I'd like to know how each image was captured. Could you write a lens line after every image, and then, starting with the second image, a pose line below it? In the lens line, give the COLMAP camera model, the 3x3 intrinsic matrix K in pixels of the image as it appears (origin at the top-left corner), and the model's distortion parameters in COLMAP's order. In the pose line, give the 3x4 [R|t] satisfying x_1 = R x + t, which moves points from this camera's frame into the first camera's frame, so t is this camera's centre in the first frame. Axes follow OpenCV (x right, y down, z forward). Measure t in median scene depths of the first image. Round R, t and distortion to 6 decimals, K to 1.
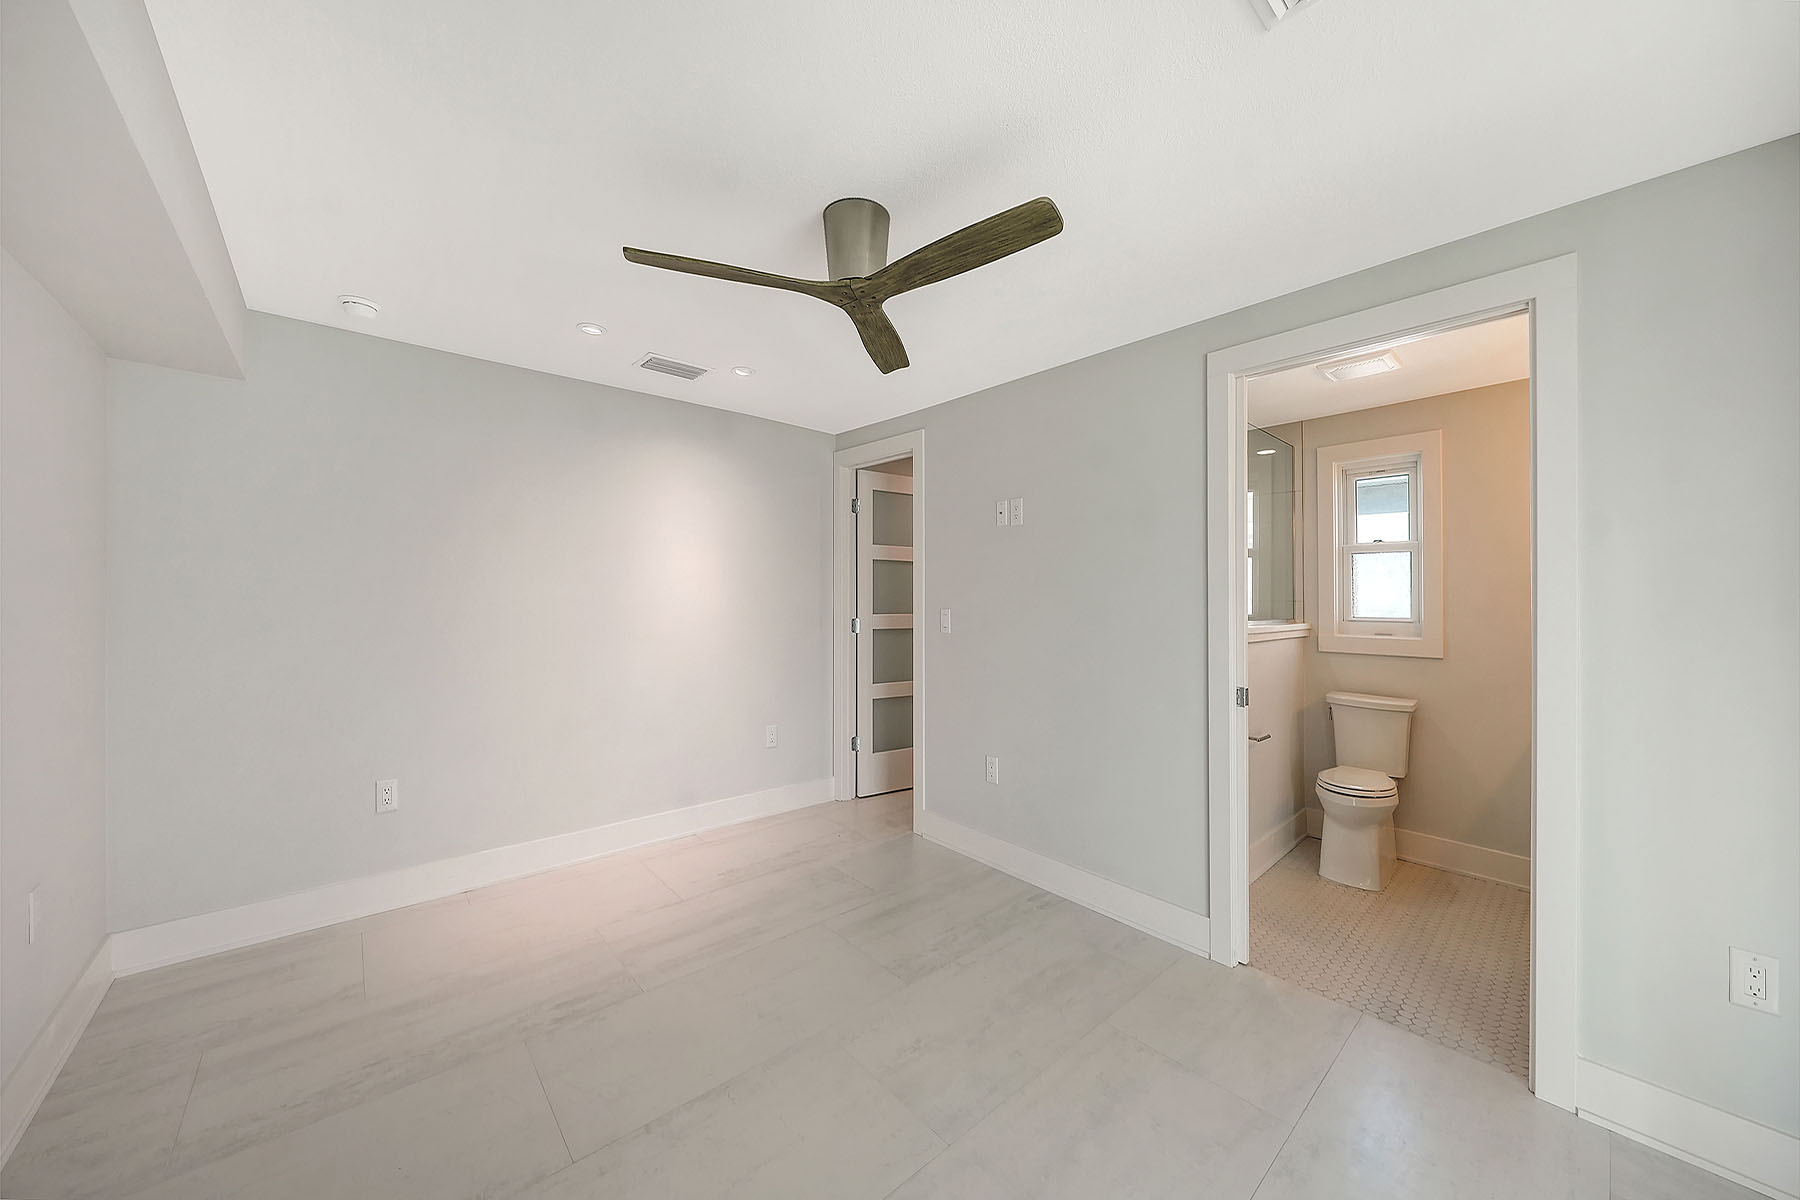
lens RADIAL K [[630.6, 0, 910.2], [0, 630.6, 590.5], [0, 0, 1]] dist [-0.002062, 0.000328]
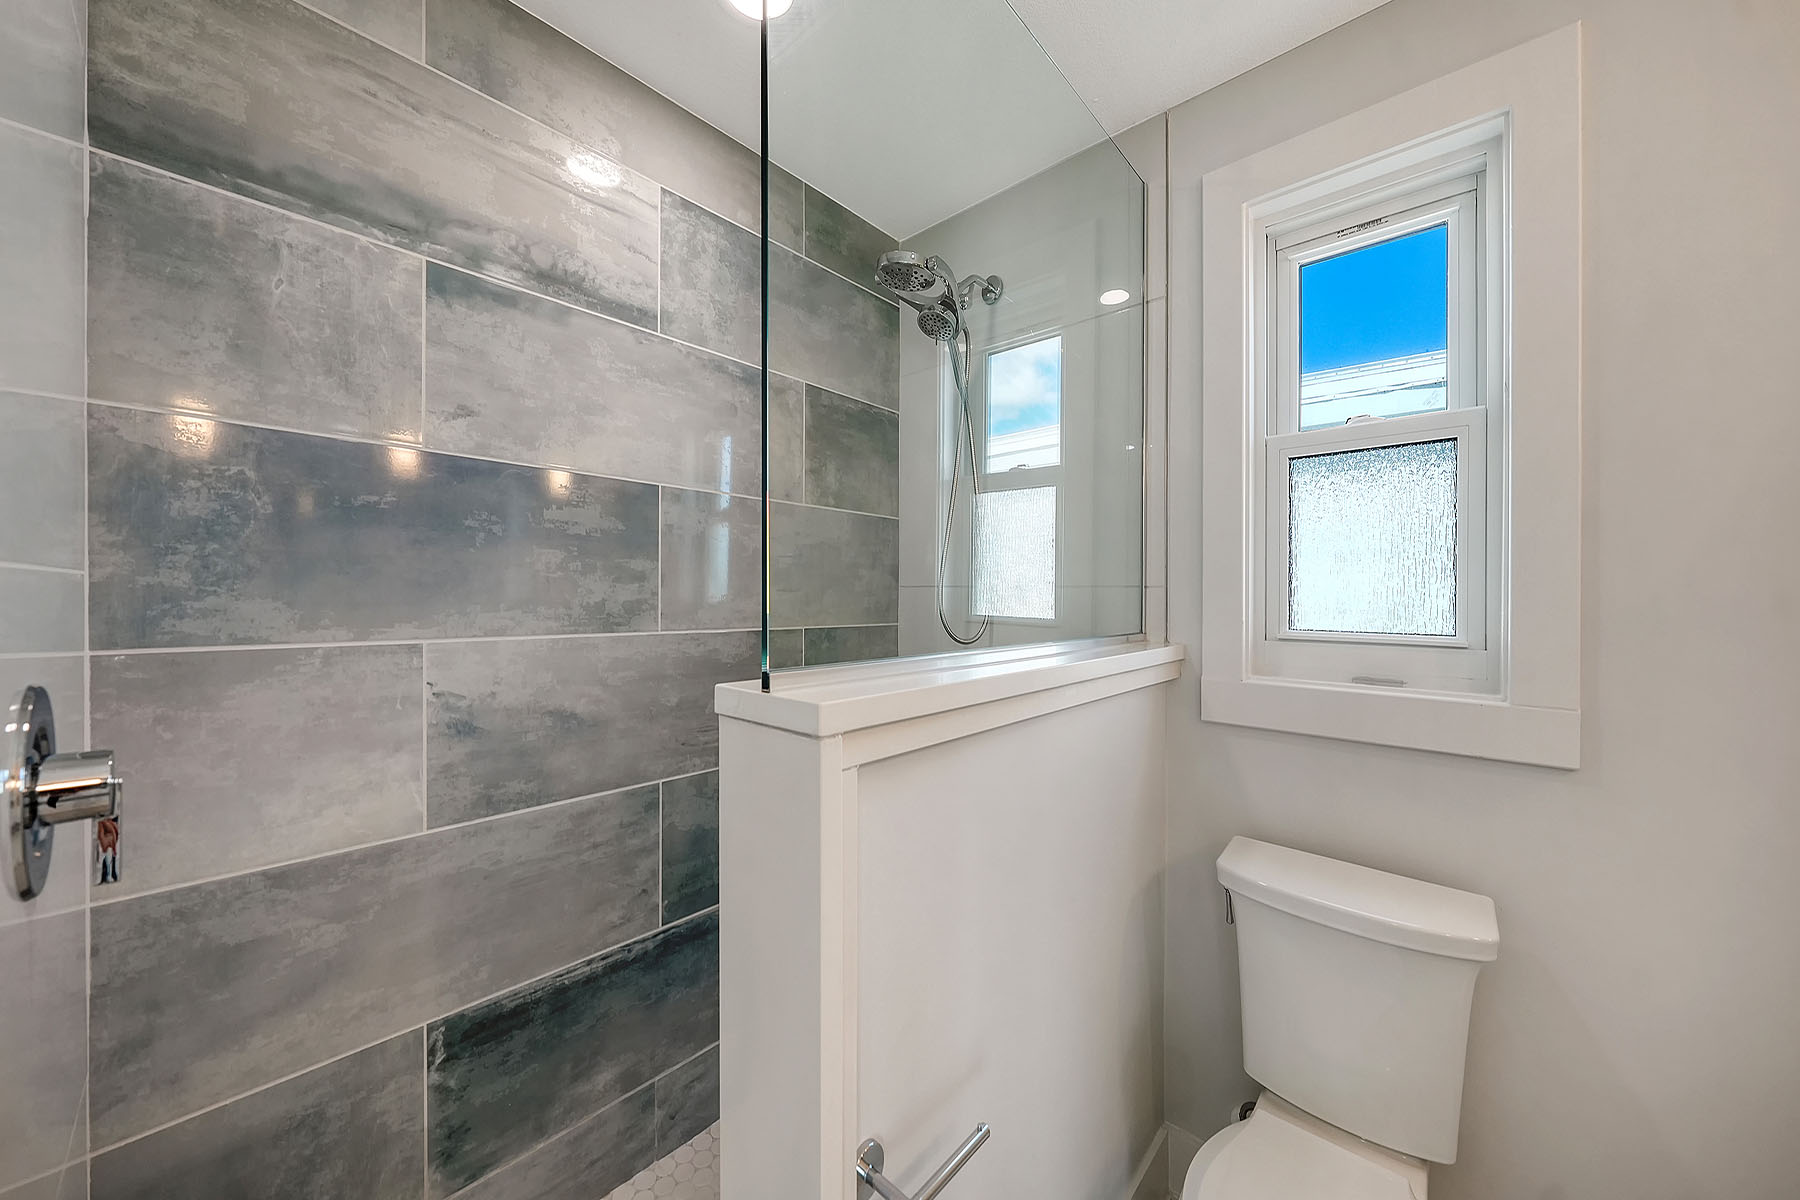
lens RADIAL K [[636.9, 0, 898.1], [0, 636.9, 601.8], [0, 0, 1]] dist [-0.010973, -0.000114]
pose [[0.994090, -0.000141, 0.108564, 0.438392], [-0.001630, 0.999867, 0.016218, 0.020620], [-0.108551, -0.016300, 0.993957, 0.662776]]
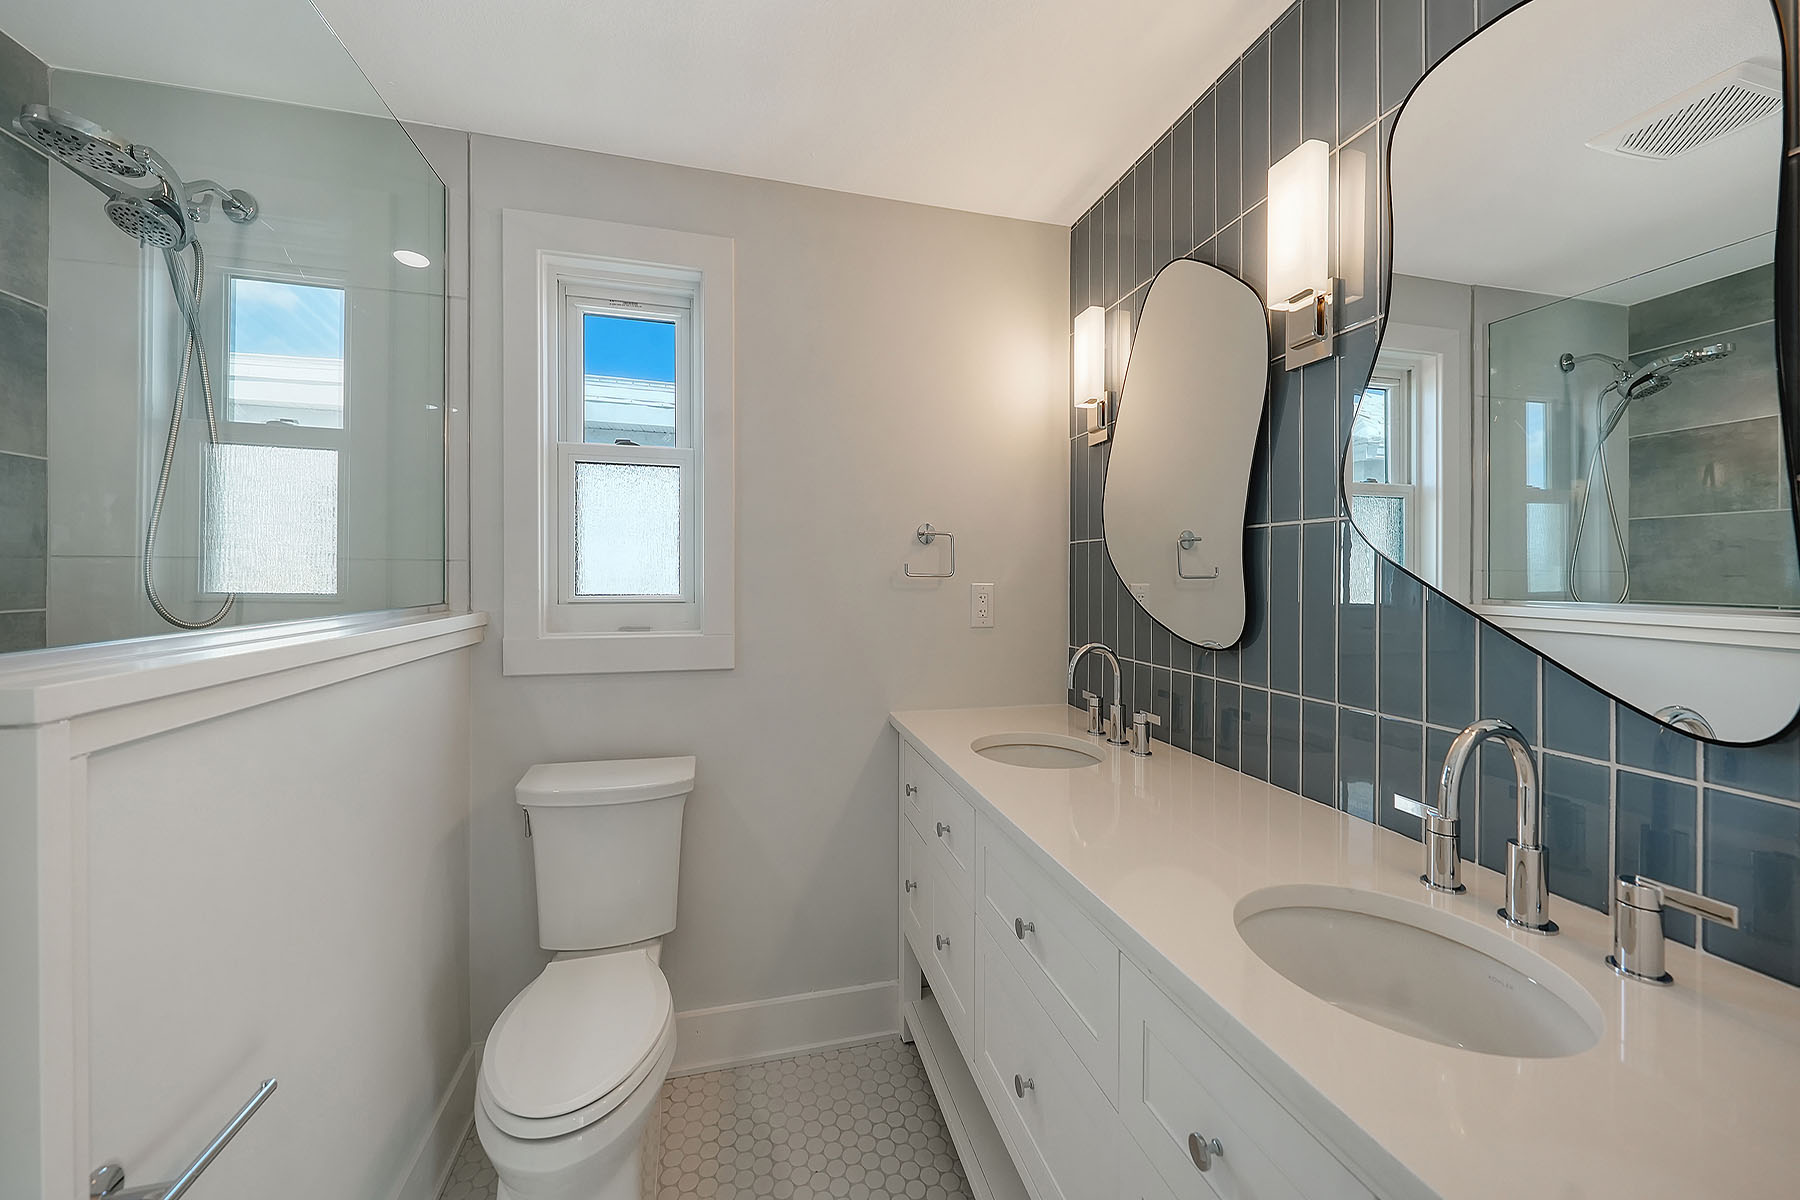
lens RADIAL K [[630.6, 0, 893.4], [0, 630.6, 568.4], [0, 0, 1]] dist [-0.002062, 0.000328]
pose [[0.462357, -0.000149, 0.886694, 0.397522], [-0.007341, 0.999965, 0.003996, 0.018997], [-0.886664, -0.008357, 0.462339, 0.577568]]
